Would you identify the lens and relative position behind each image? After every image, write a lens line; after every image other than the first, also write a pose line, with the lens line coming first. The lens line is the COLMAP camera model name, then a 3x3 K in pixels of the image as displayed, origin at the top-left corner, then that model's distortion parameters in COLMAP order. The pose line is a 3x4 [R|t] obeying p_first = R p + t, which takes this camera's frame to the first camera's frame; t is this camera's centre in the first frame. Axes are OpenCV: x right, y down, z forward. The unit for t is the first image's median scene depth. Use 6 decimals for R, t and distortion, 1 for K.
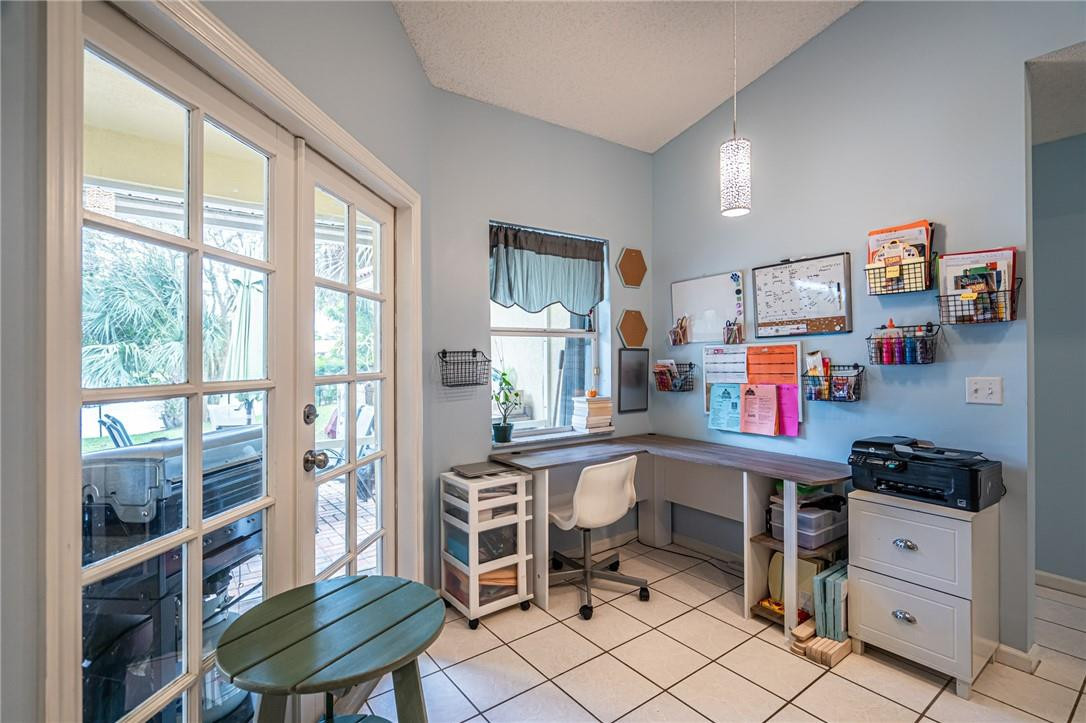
lens RADIAL K [[496.5, 0, 531.4], [0, 496.5, 356.2], [0, 0, 1]] dist [-0.002154, 0.001524]
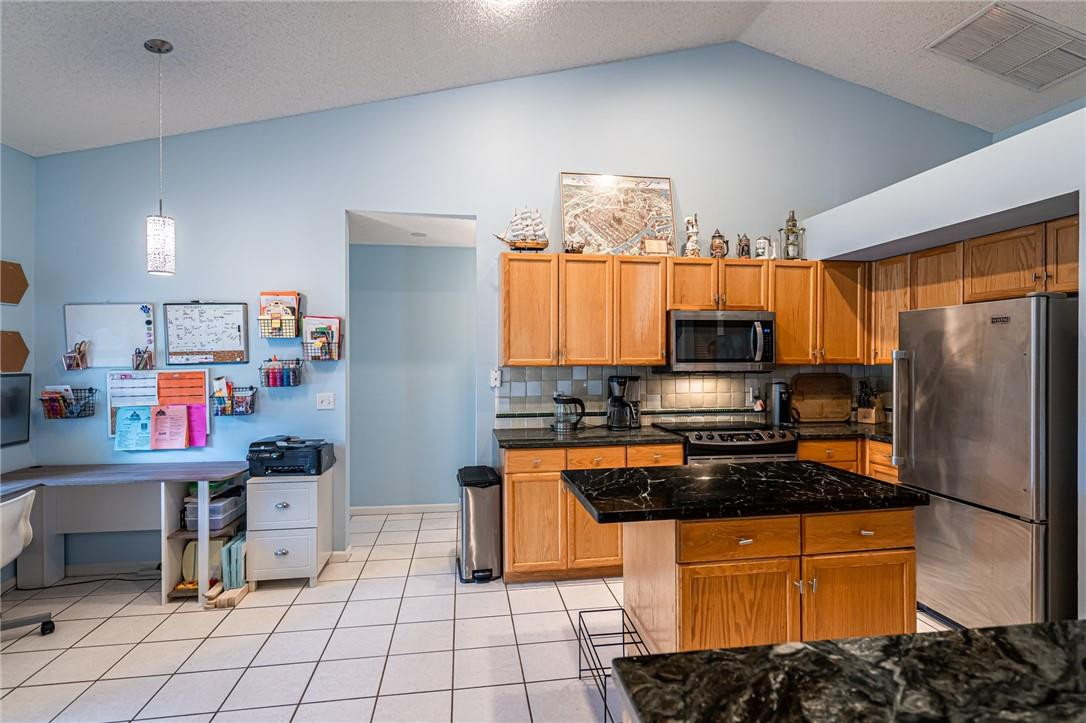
lens RADIAL K [[537.2, 0, 547.9], [0, 537.2, 357.7], [0, 0, 1]] dist [-0.001010, 0.001243]
pose [[0.458057, -0.001463, 0.888922, -0.278264], [-0.005200, 0.999977, 0.004326, -0.072374], [-0.888908, -0.006604, 0.458039, -0.391226]]
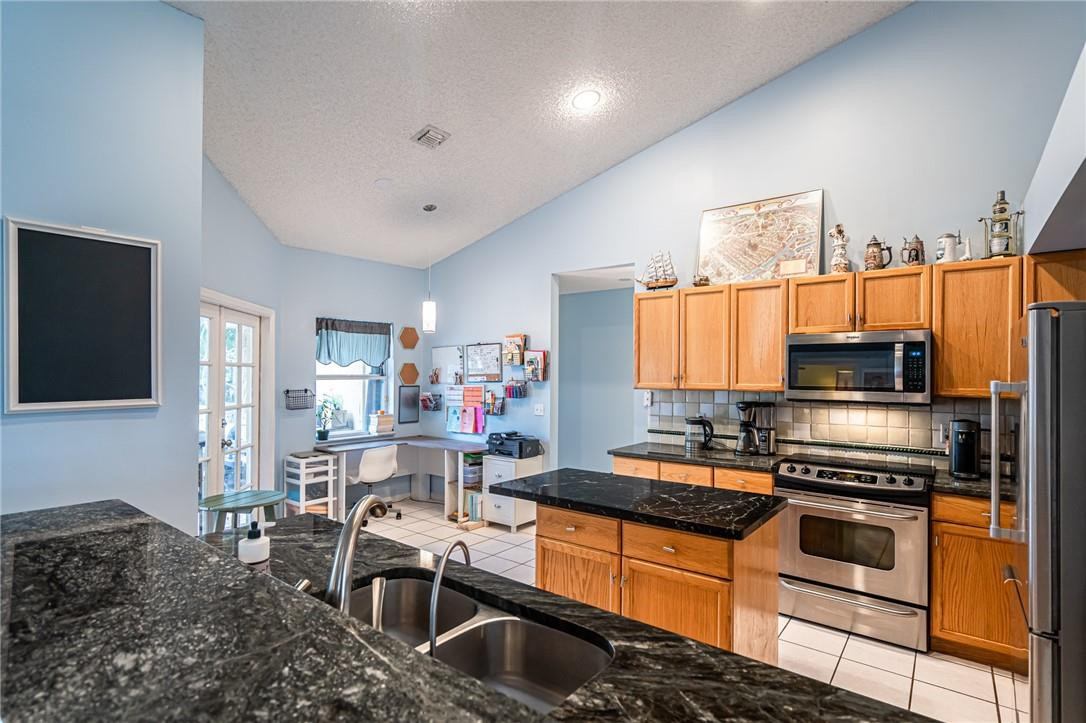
lens RADIAL K [[537.2, 0, 546.3], [0, 537.2, 367.7], [0, 0, 1]] dist [-0.001010, 0.001243]
pose [[0.961476, 0.013220, 0.274571, 0.204790], [-0.012116, 0.999910, -0.005716, -0.096289], [-0.274622, 0.002169, 0.961550, -1.212268]]
